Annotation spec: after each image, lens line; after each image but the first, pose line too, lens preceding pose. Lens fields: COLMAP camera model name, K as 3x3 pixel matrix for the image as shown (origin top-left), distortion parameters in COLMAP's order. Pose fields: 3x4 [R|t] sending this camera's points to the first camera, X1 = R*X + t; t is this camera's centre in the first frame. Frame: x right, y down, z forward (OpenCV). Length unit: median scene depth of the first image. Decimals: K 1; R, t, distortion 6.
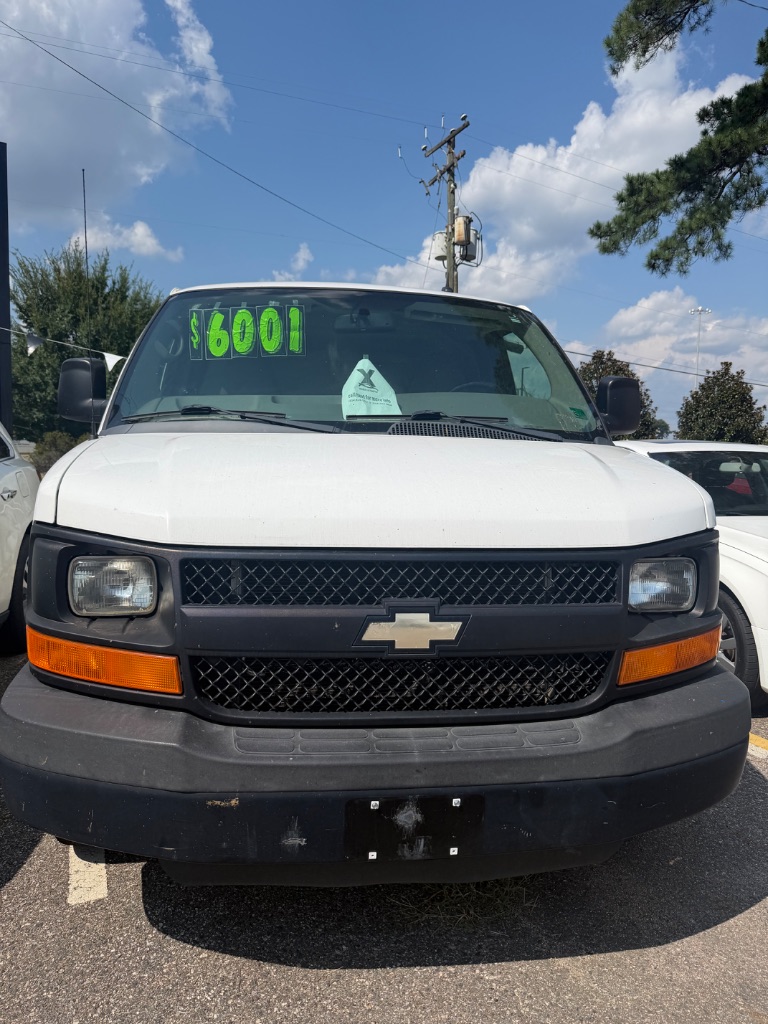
lens RADIAL K [[742.4, 0, 386.4], [0, 742.4, 516.0], [0, 0, 1]] dist [0.013973, -0.015788]
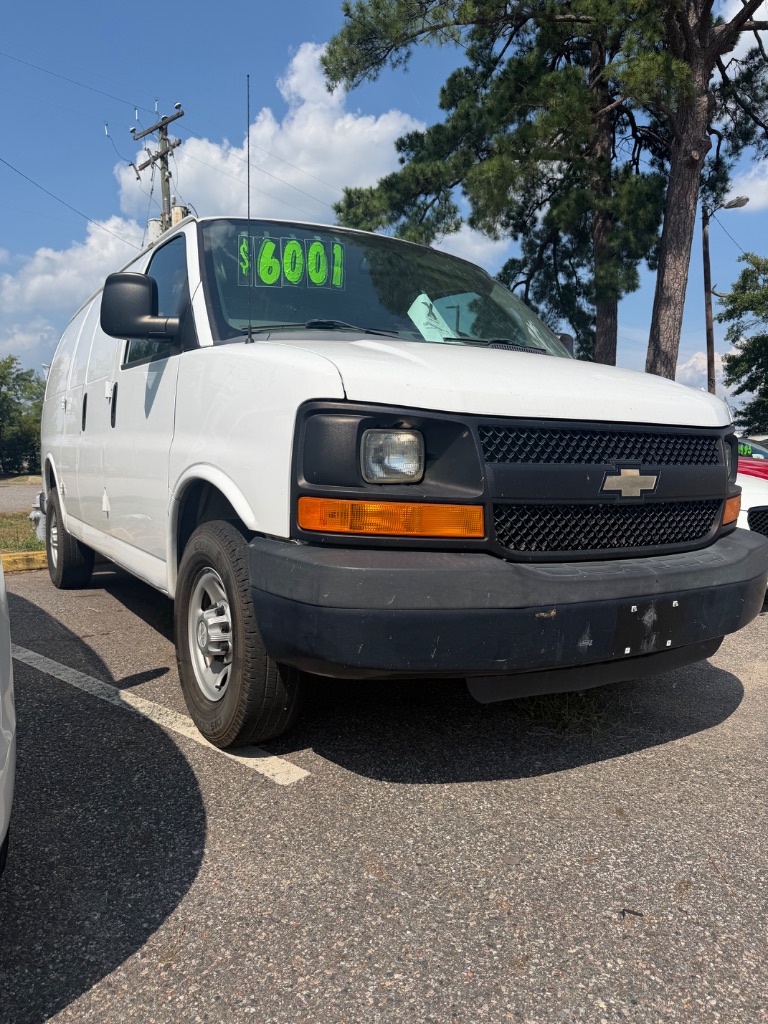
lens RADIAL K [[747.2, 0, 386.3], [0, 747.2, 514.9], [0, 0, 1]] dist [0.032743, -0.059679]
pose [[0.907051, -0.039482, 0.419165, -0.529108], [0.044907, 0.998986, -0.003079, 0.116817], [-0.418619, 0.021617, 0.907905, -0.006455]]
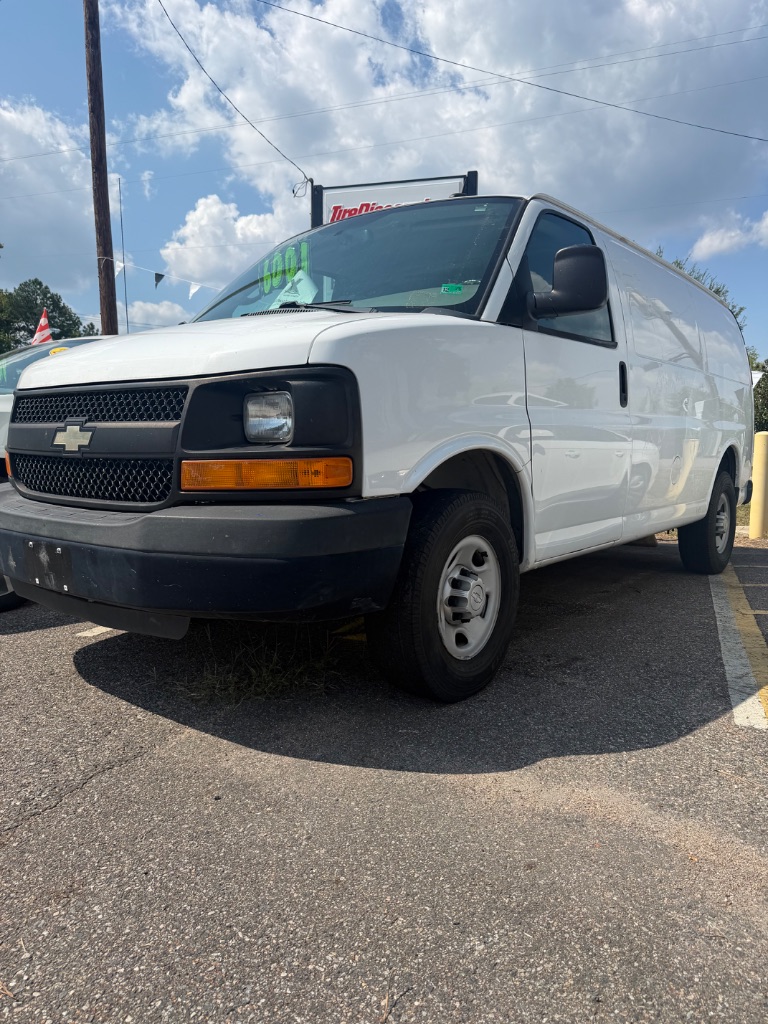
lens RADIAL K [[747.2, 0, 386.3], [0, 747.2, 514.9], [0, 0, 1]] dist [0.032743, -0.059679]
pose [[0.691827, 0.053027, -0.720114, 0.882583], [-0.064125, 0.997871, 0.011874, 0.146452], [0.719210, 0.037962, 0.693754, 0.253499]]
